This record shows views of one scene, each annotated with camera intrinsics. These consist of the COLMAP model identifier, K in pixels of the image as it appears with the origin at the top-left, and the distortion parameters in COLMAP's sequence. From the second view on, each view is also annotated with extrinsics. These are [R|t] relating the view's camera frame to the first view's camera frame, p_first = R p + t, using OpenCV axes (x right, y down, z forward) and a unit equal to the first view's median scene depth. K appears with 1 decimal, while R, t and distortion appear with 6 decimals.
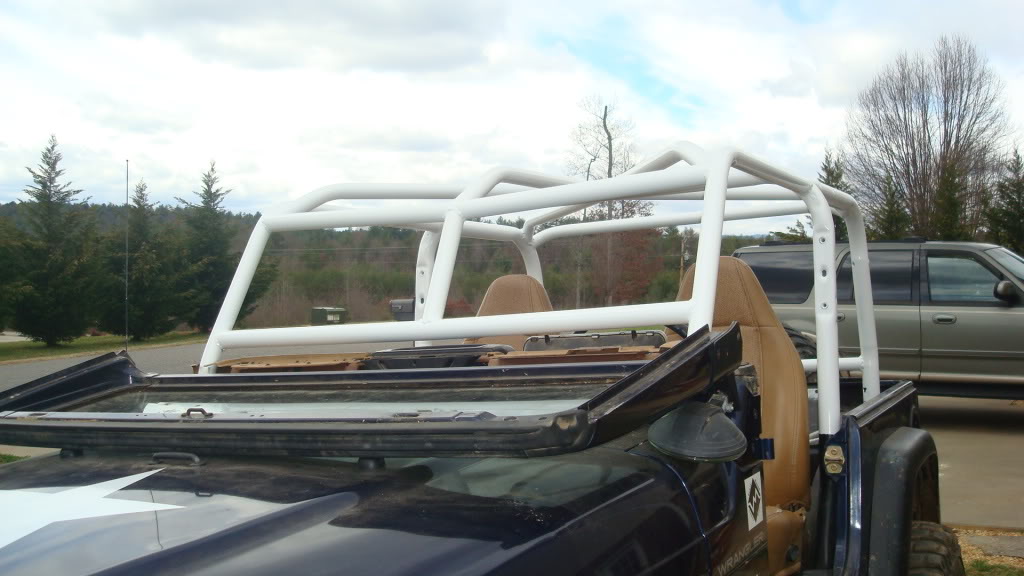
lens RADIAL K [[1054.9, 0, 530.5], [0, 1054.9, 287.9], [0, 0, 1]] dist [-0.082637, -0.095370]
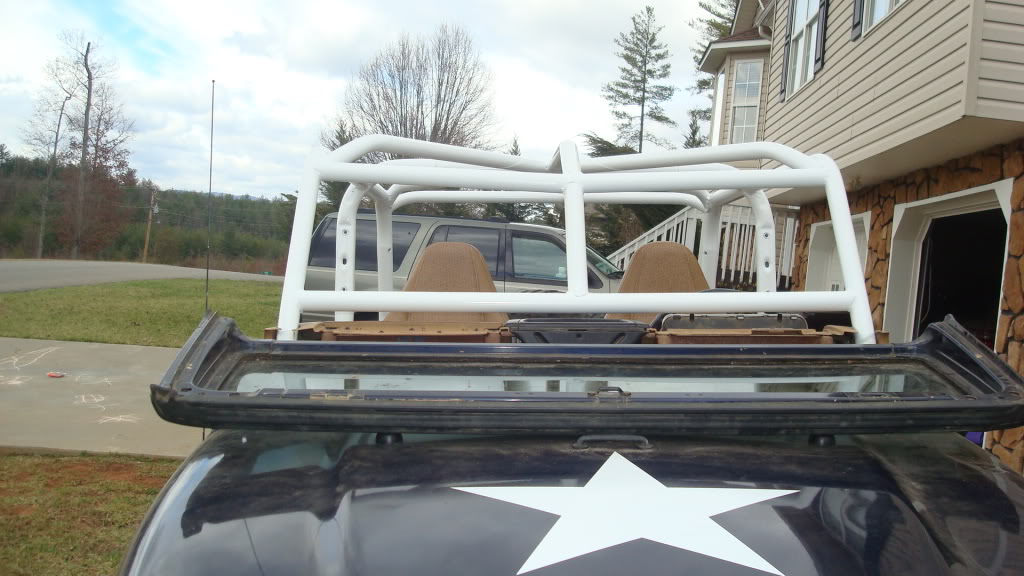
lens RADIAL K [[1054.9, 0, 530.5], [0, 1054.9, 287.9], [0, 0, 1]] dist [-0.082637, -0.095370]
pose [[0.867940, 0.053305, 0.493800, -0.056067], [-0.071010, 0.997328, 0.017151, 0.001086], [-0.491566, -0.049951, 0.869407, 0.014759]]
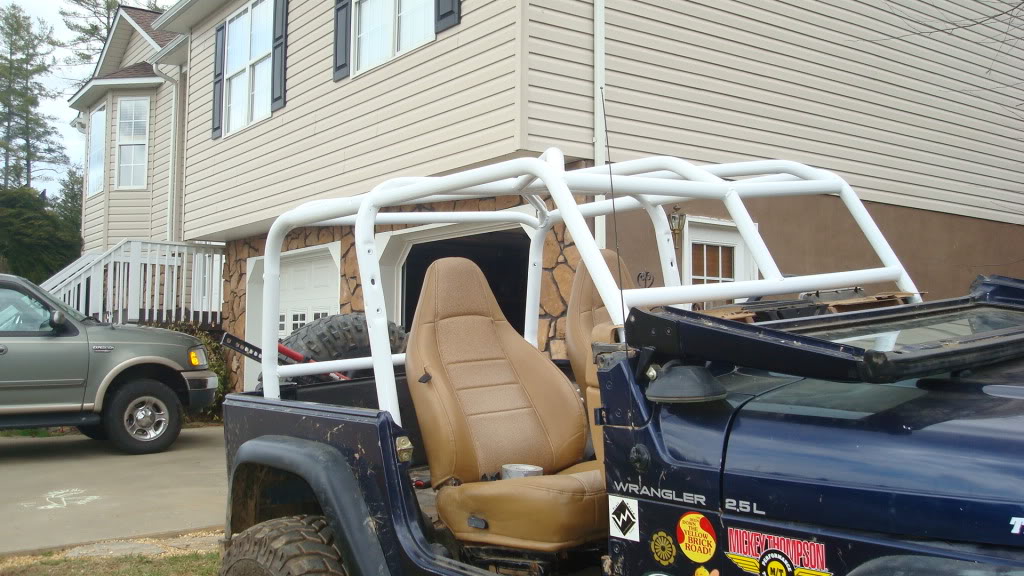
lens RADIAL K [[1055.5, 0, 512.6], [0, 1055.5, 256.1], [0, 0, 1]] dist [-0.093699, -0.009230]
pose [[0.383425, 0.056866, 0.921820, -0.118943], [0.020530, 0.997331, -0.070064, 0.007397], [-0.923344, 0.045789, 0.381234, 0.073550]]
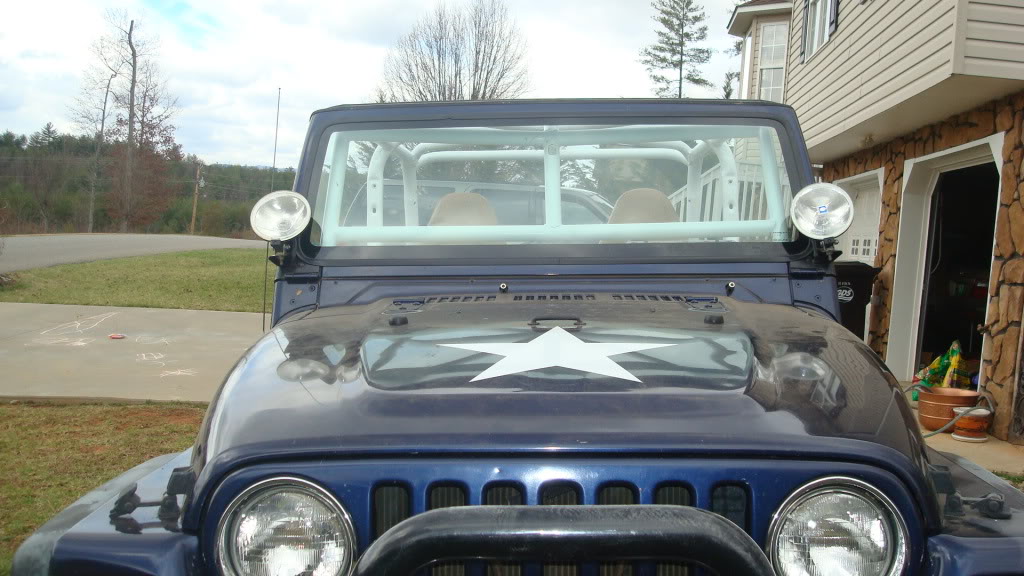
lens RADIAL K [[1054.9, 0, 530.5], [0, 1054.9, 287.9], [0, 0, 1]] dist [-0.082637, -0.095370]
pose [[0.888591, 0.022672, 0.458139, -0.062167], [-0.051672, 0.997368, 0.050865, 0.003739], [-0.455780, -0.068872, 0.887424, -0.009329]]
